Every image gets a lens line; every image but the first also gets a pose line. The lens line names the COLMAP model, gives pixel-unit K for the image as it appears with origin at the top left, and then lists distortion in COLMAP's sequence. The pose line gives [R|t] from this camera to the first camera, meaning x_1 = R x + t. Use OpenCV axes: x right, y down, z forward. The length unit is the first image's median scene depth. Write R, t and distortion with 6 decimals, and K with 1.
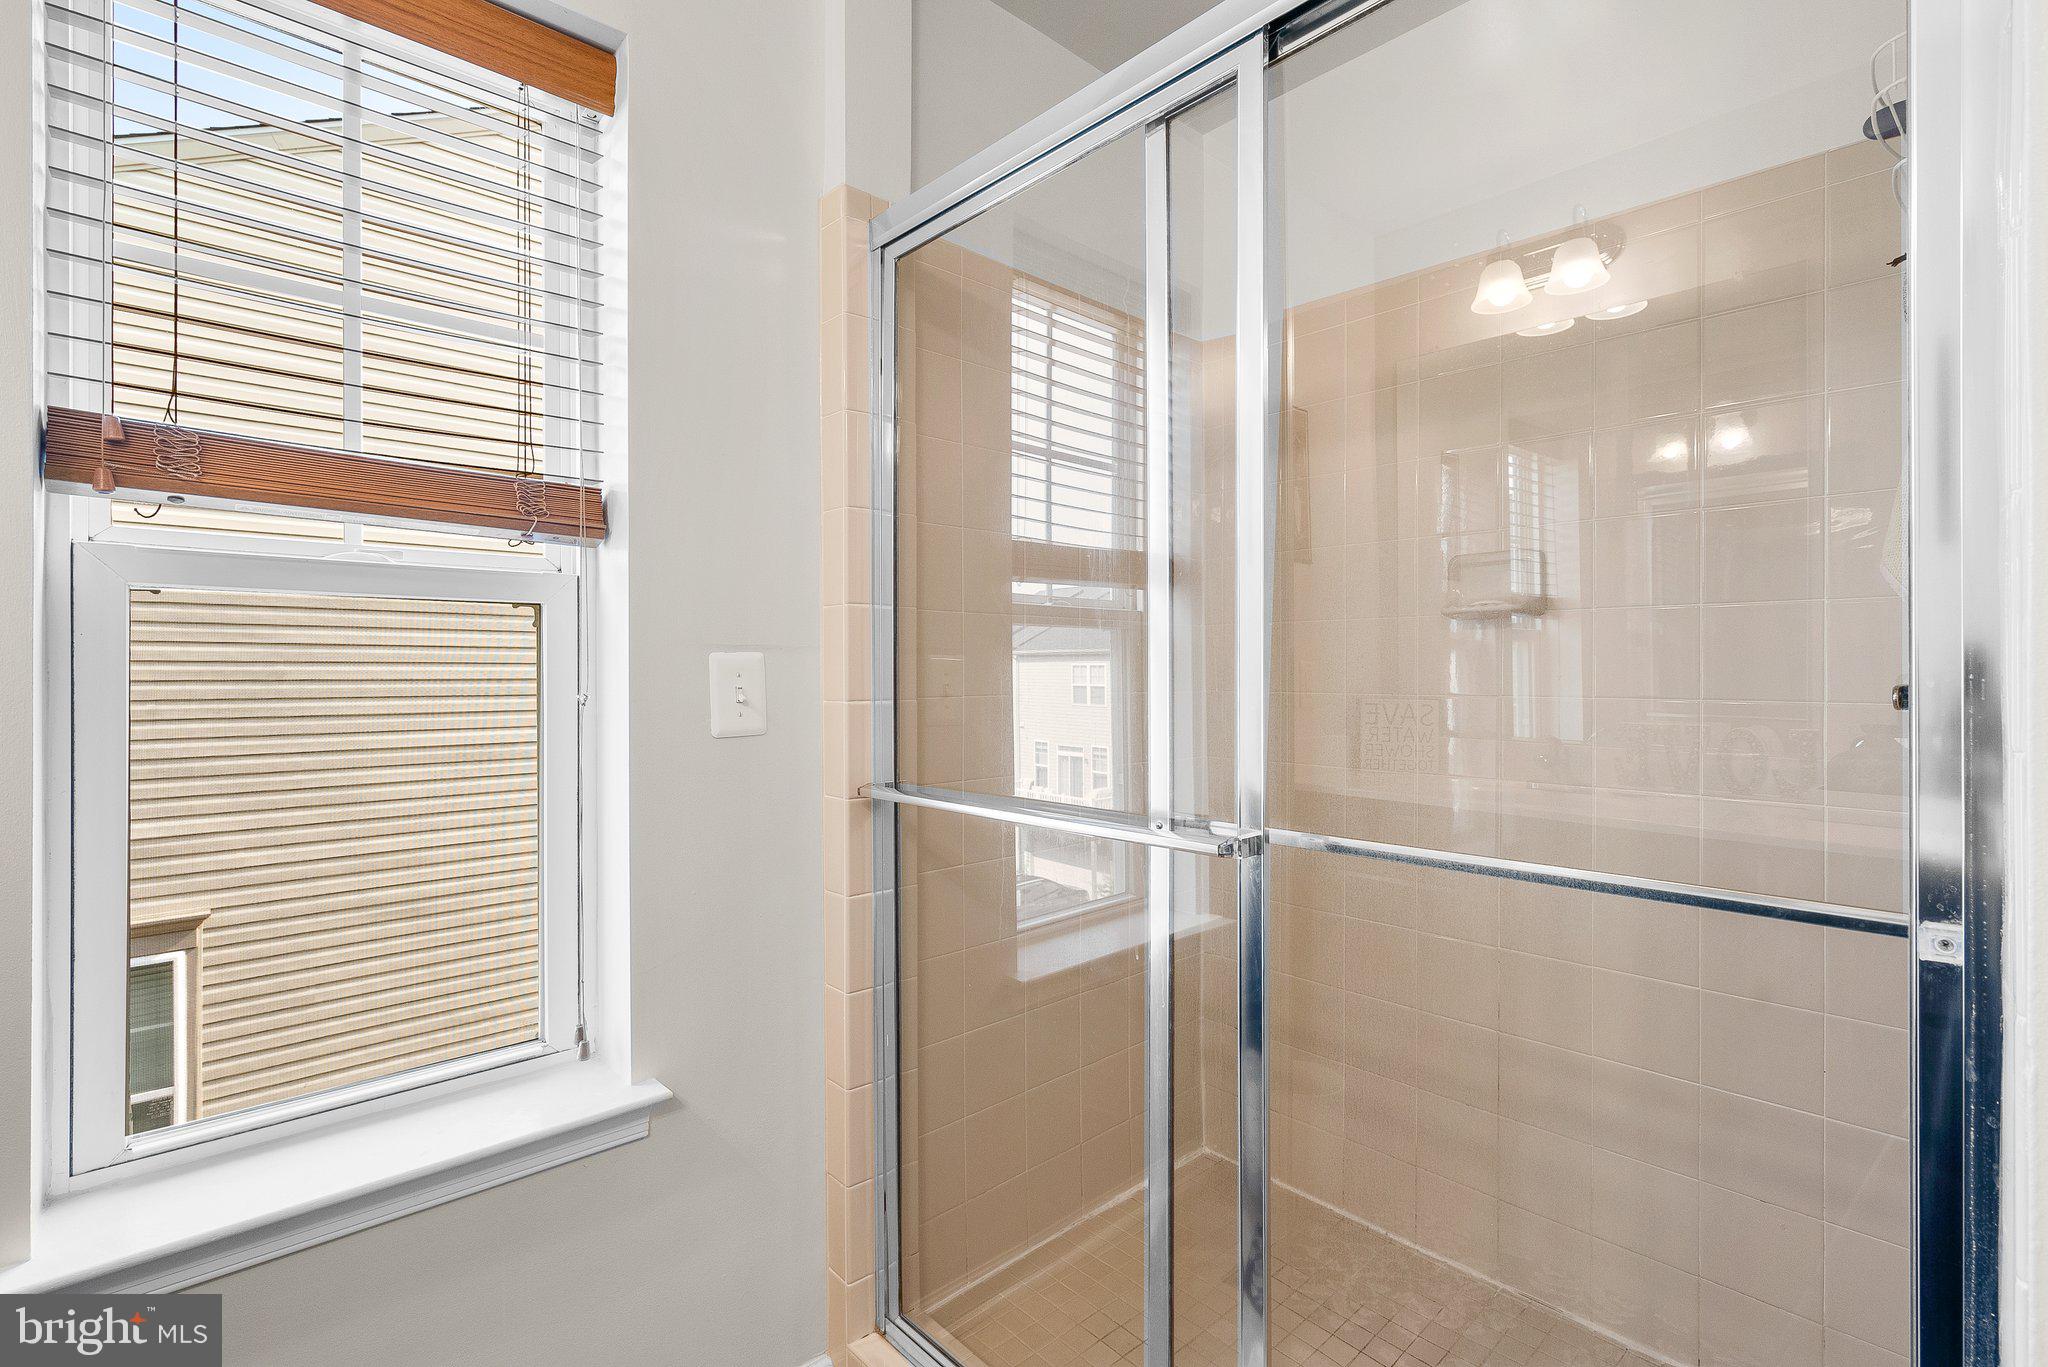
lens RADIAL K [[938.2, 0, 1015.5], [0, 938.2, 672.4], [0, 0, 1]] dist [-0.007759, 0.003316]
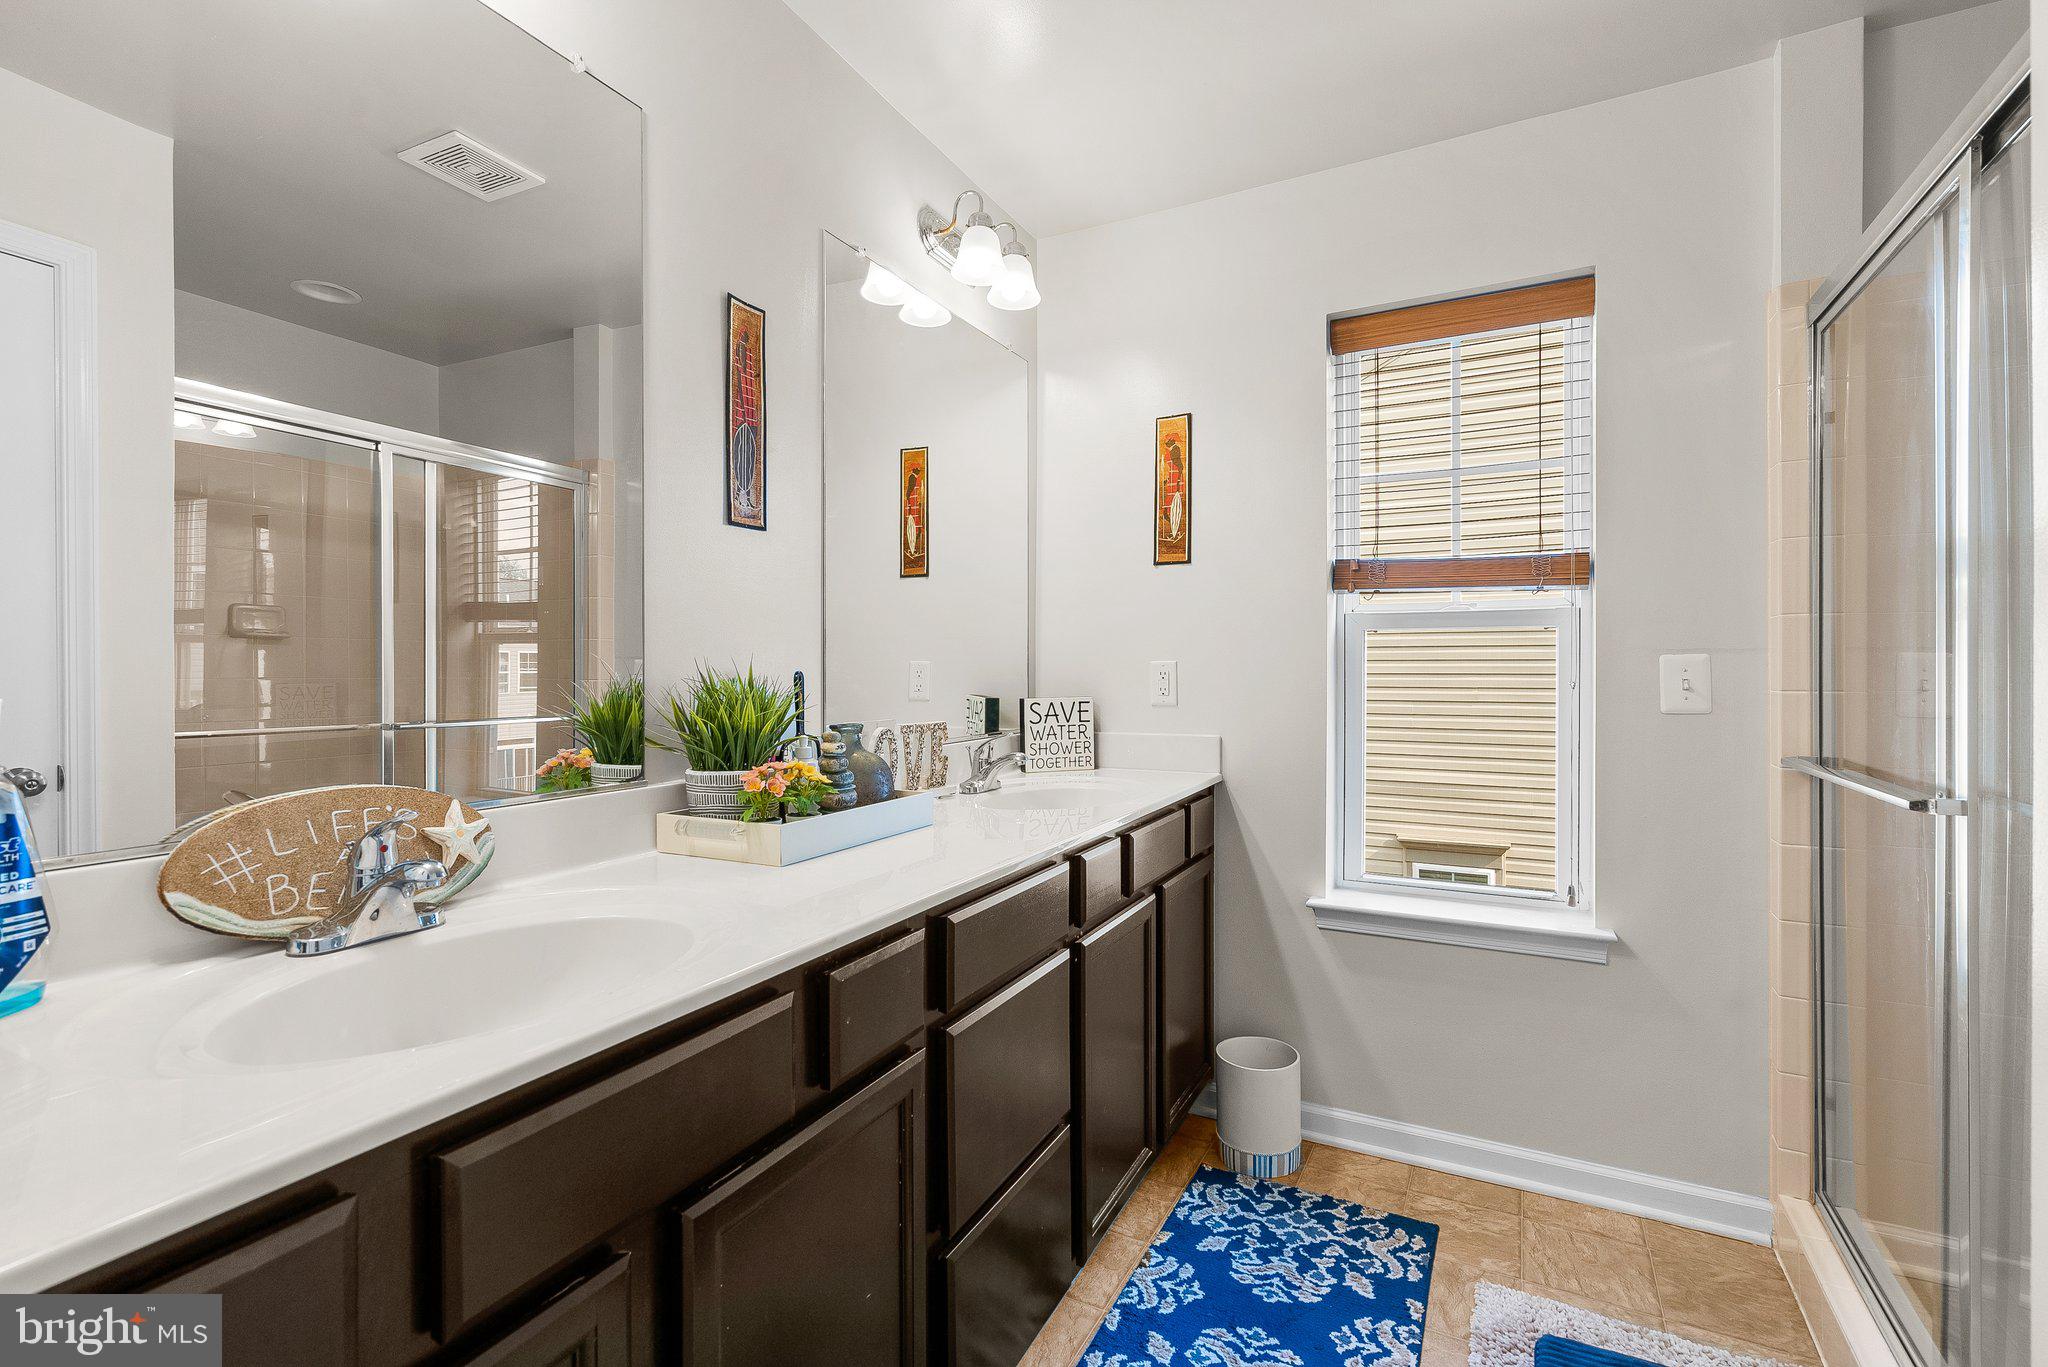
lens RADIAL K [[938.2, 0, 1020.0], [0, 938.2, 670.9], [0, 0, 1]] dist [-0.007759, 0.003316]
pose [[0.329305, 0.006367, -0.944202, 0.736065], [0.001323, 0.999973, 0.007204, -0.008223], [0.944223, -0.003621, 0.329288, -0.429990]]
